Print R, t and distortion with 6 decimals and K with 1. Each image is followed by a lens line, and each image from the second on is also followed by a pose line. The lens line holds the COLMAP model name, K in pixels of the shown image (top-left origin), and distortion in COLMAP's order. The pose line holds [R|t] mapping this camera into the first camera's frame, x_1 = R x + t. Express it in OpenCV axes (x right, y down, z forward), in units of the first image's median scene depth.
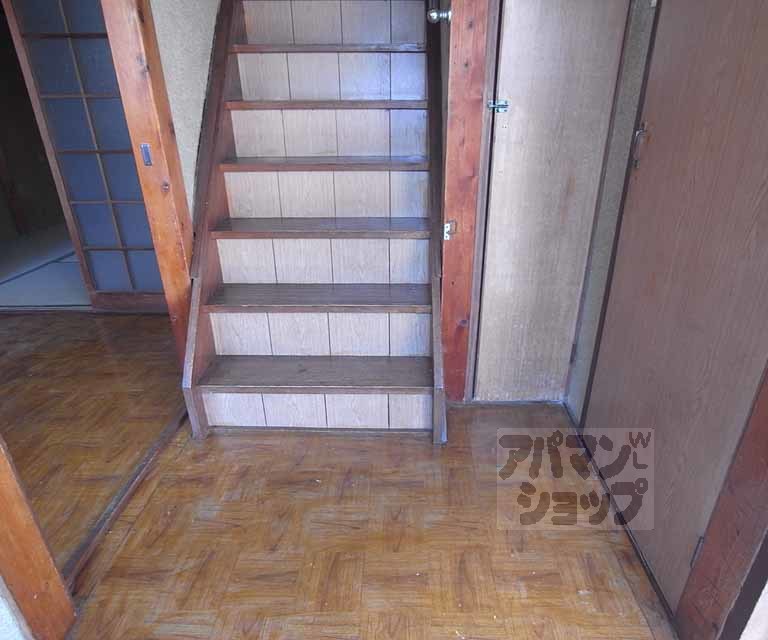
lens RADIAL K [[473.2, 0, 384.0], [0, 473.2, 320.0], [0, 0, 1]] dist [-0.001572, 0.000556]
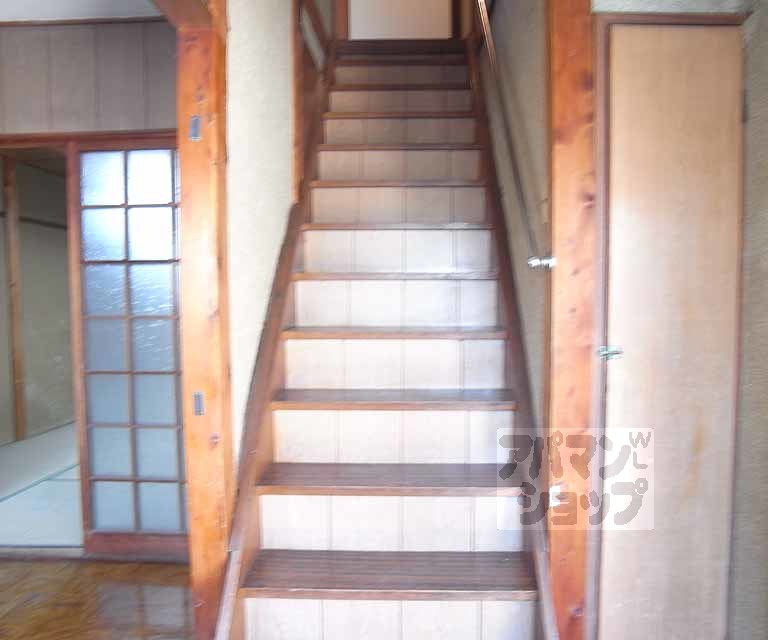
lens RADIAL K [[512.2, 0, 384.0], [0, 512.2, 320.0], [0, 0, 1]] dist [-0.096829, 0.064883]
pose [[0.999940, 0.007733, -0.007792, -0.138376], [-0.010030, 0.932045, -0.362205, -0.137266], [0.004462, 0.362261, 0.932066, 0.091853]]
